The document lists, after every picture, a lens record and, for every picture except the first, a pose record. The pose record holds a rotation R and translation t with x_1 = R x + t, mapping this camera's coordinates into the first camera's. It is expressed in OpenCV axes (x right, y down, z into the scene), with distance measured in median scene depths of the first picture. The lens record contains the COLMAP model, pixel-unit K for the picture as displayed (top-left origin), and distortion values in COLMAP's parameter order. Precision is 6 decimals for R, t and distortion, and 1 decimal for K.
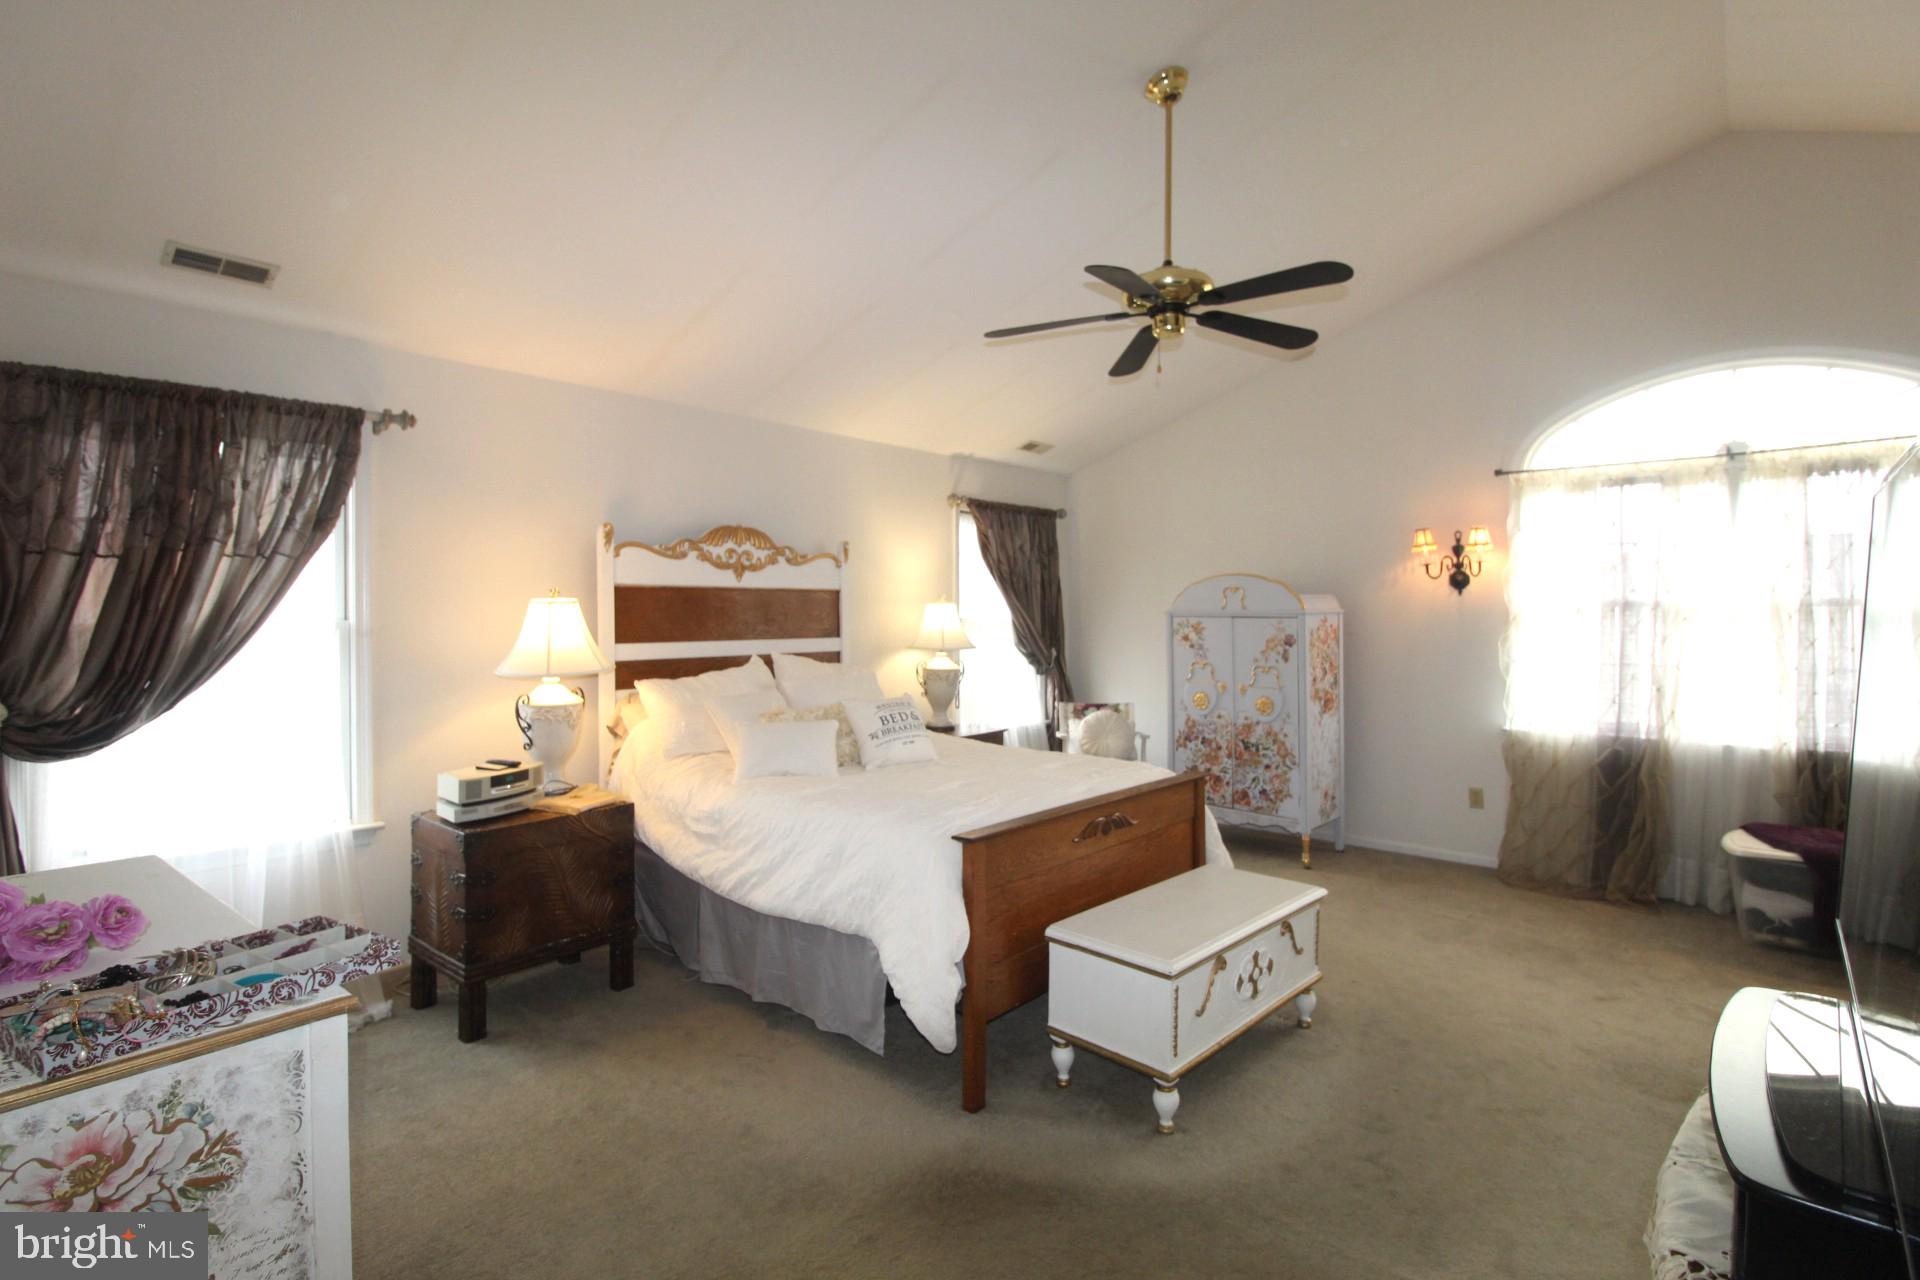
lens RADIAL K [[895.7, 0, 966.1], [0, 895.7, 621.0], [0, 0, 1]] dist [0.000540, -0.012242]
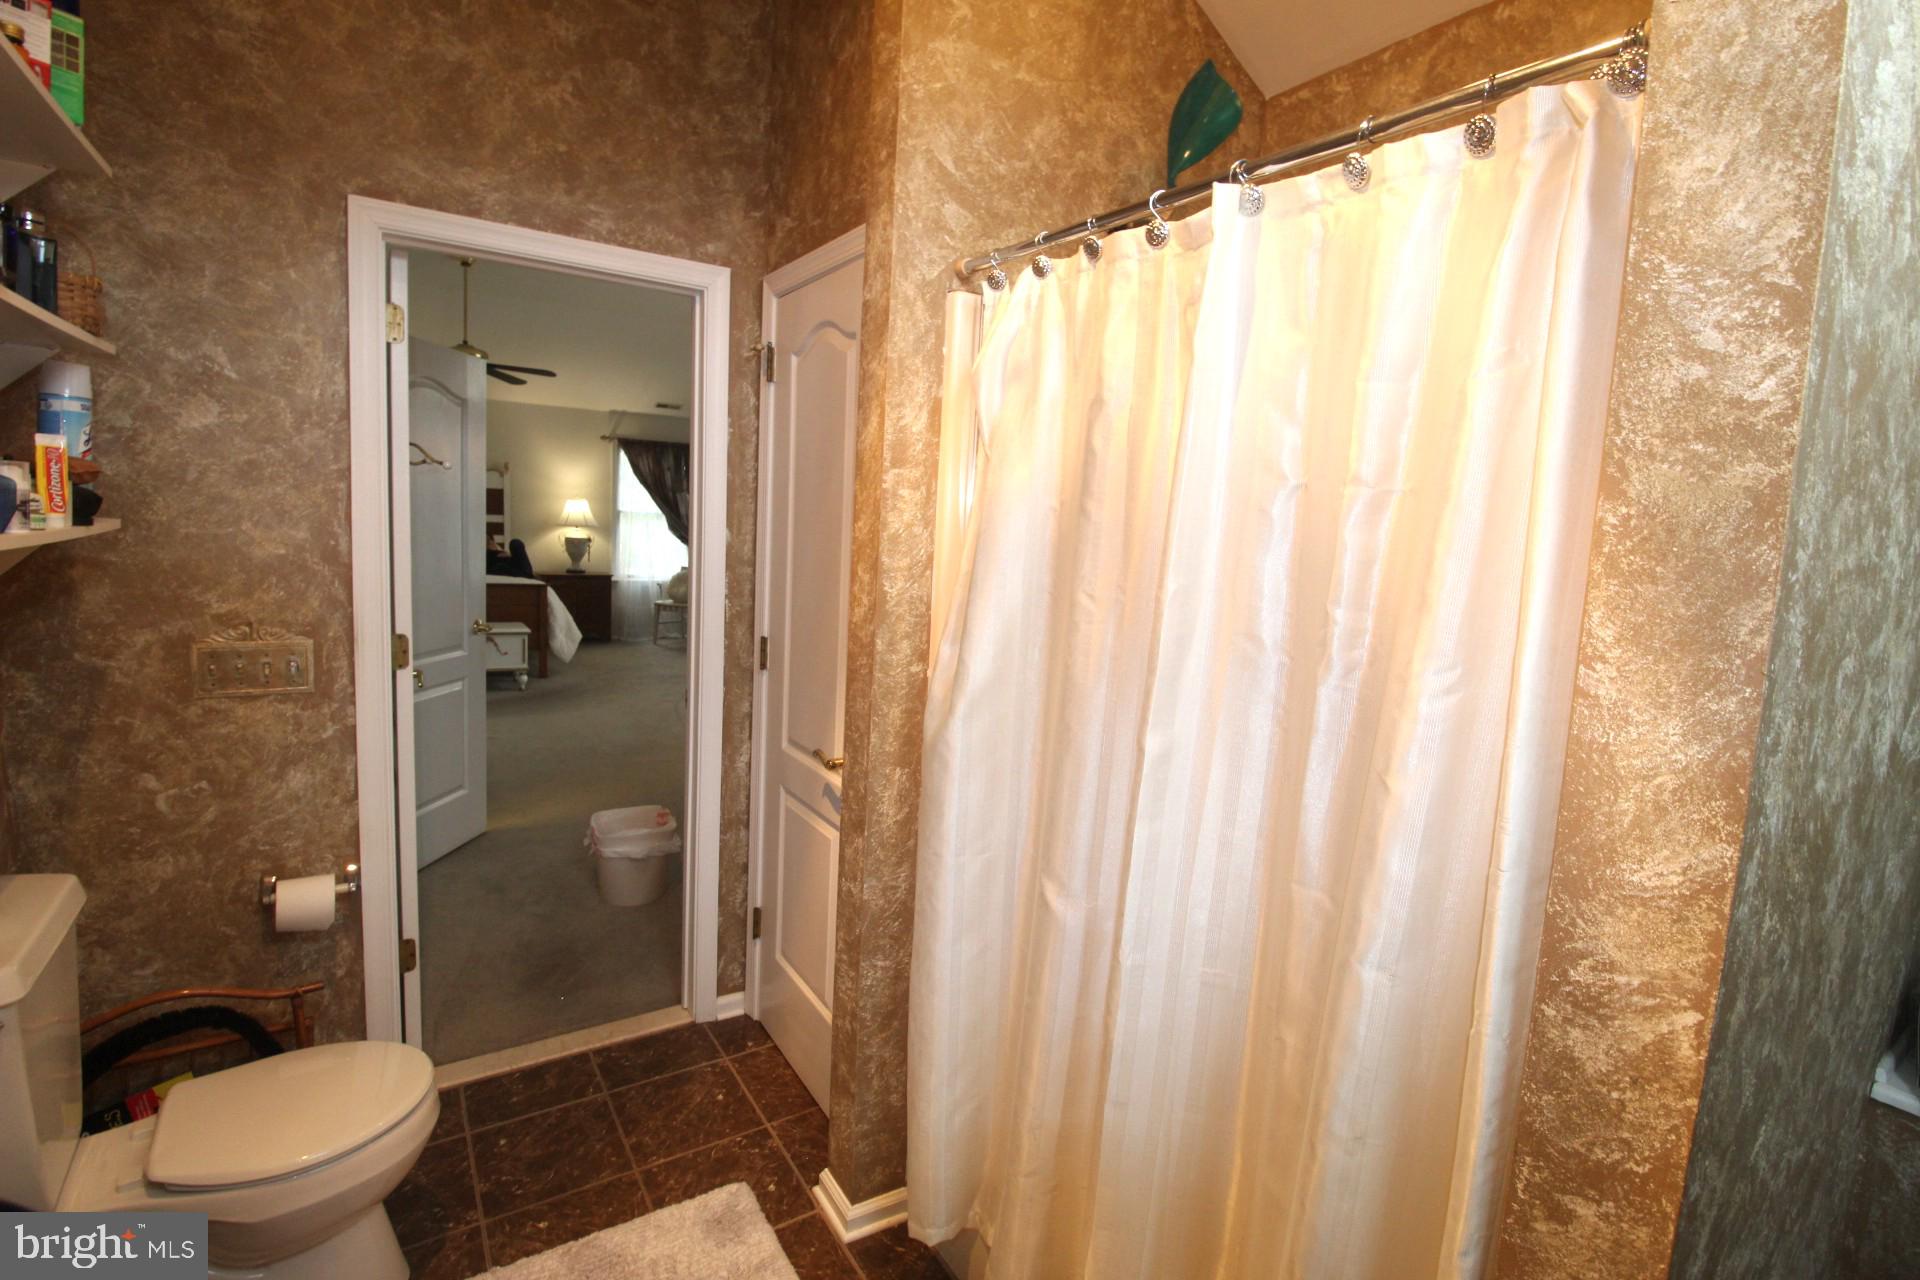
lens RADIAL K [[895.7, 0, 966.1], [0, 895.7, 621.0], [0, 0, 1]] dist [0.000540, -0.012242]
pose [[0.966426, 0.077759, -0.244897, 1.377861], [-0.053465, 0.993103, 0.104342, -0.009081], [0.251321, -0.087745, 0.963918, -0.613261]]
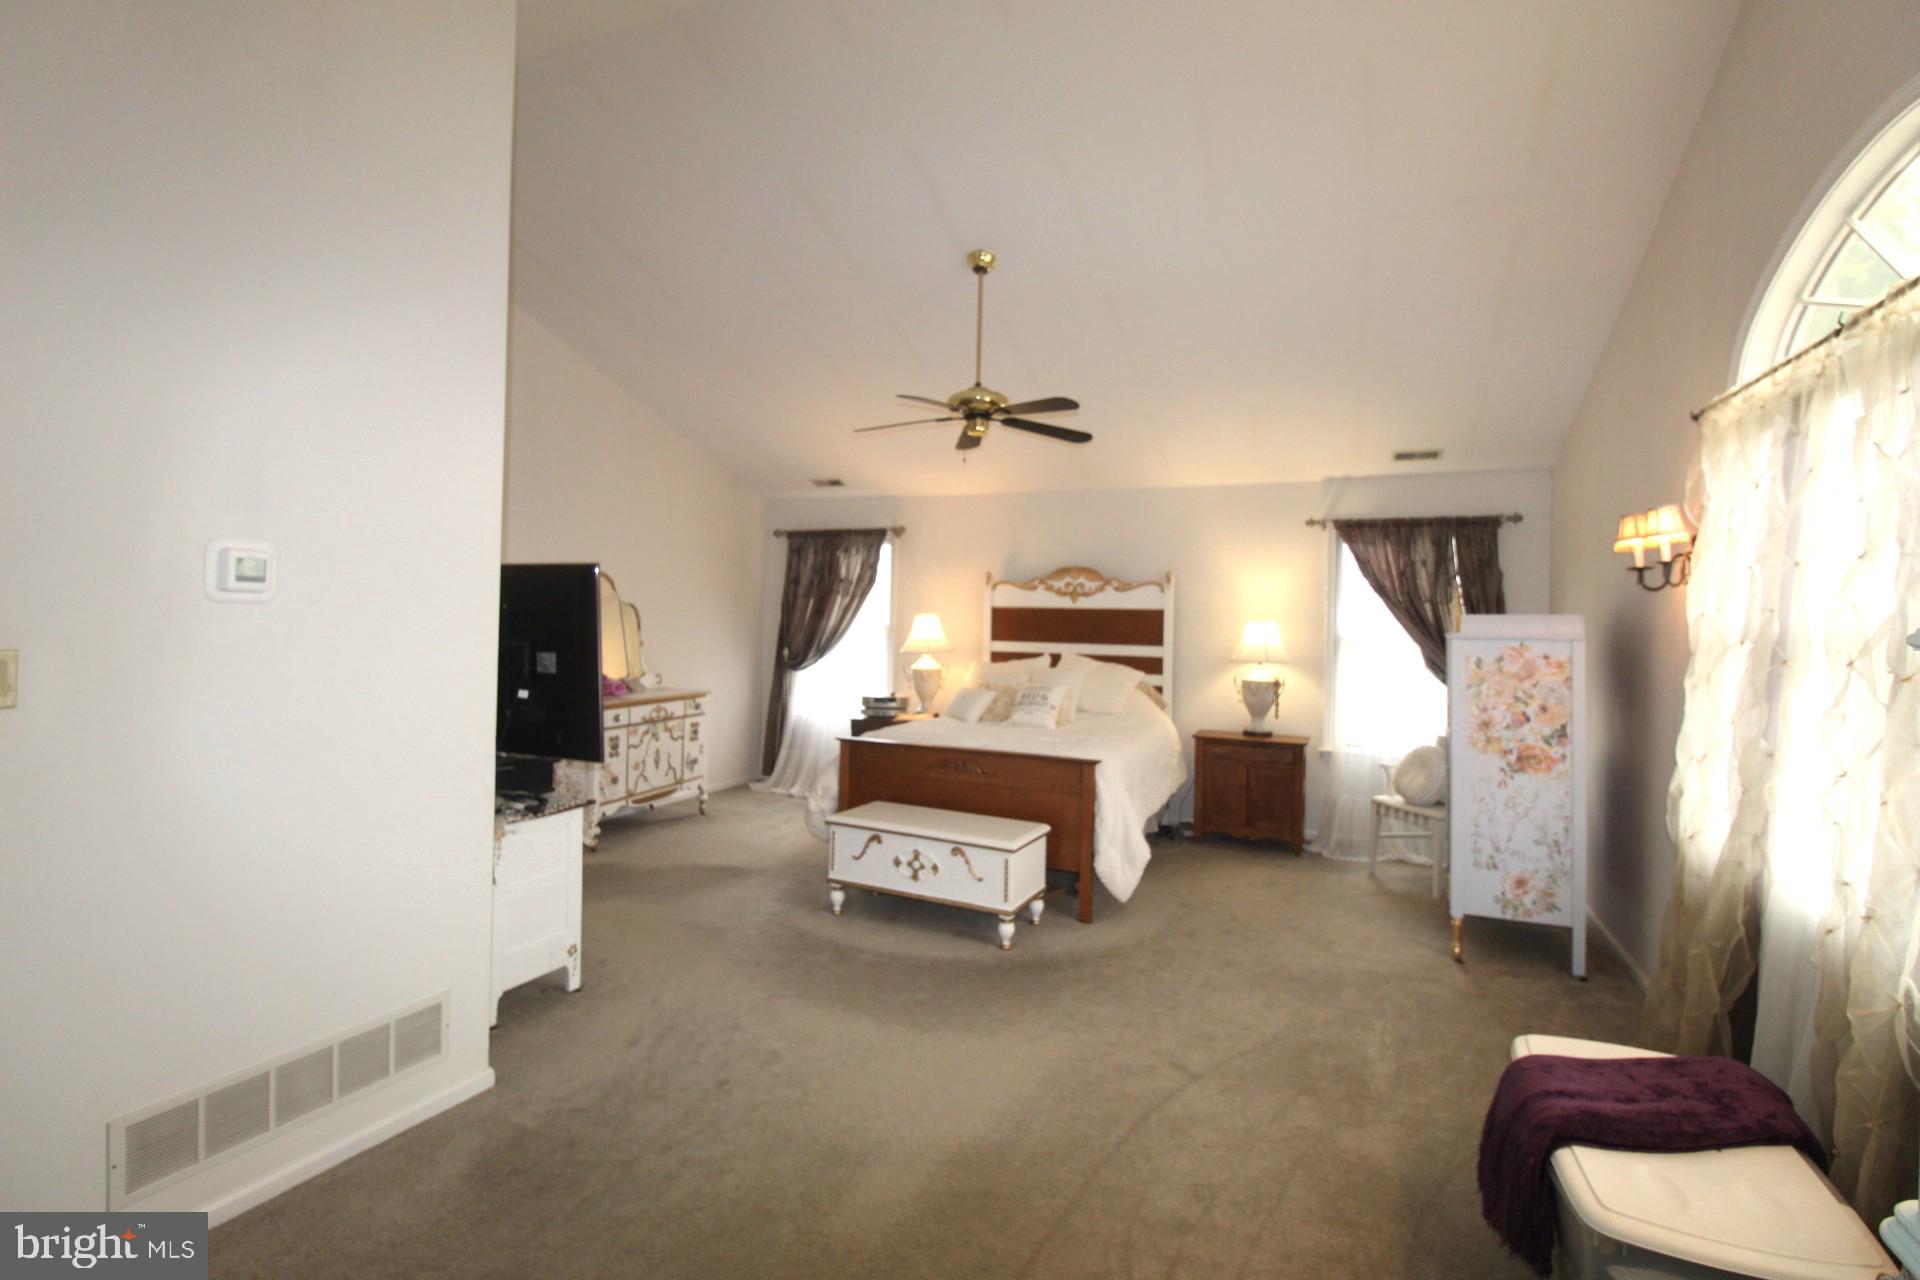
lens RADIAL K [[895.7, 0, 966.1], [0, 895.7, 621.0], [0, 0, 1]] dist [0.000540, -0.012242]
pose [[0.311150, 0.010646, -0.950301, 1.096239], [-0.031607, 0.999500, 0.000848, -0.011488], [0.949835, 0.029772, 0.311331, 0.370507]]
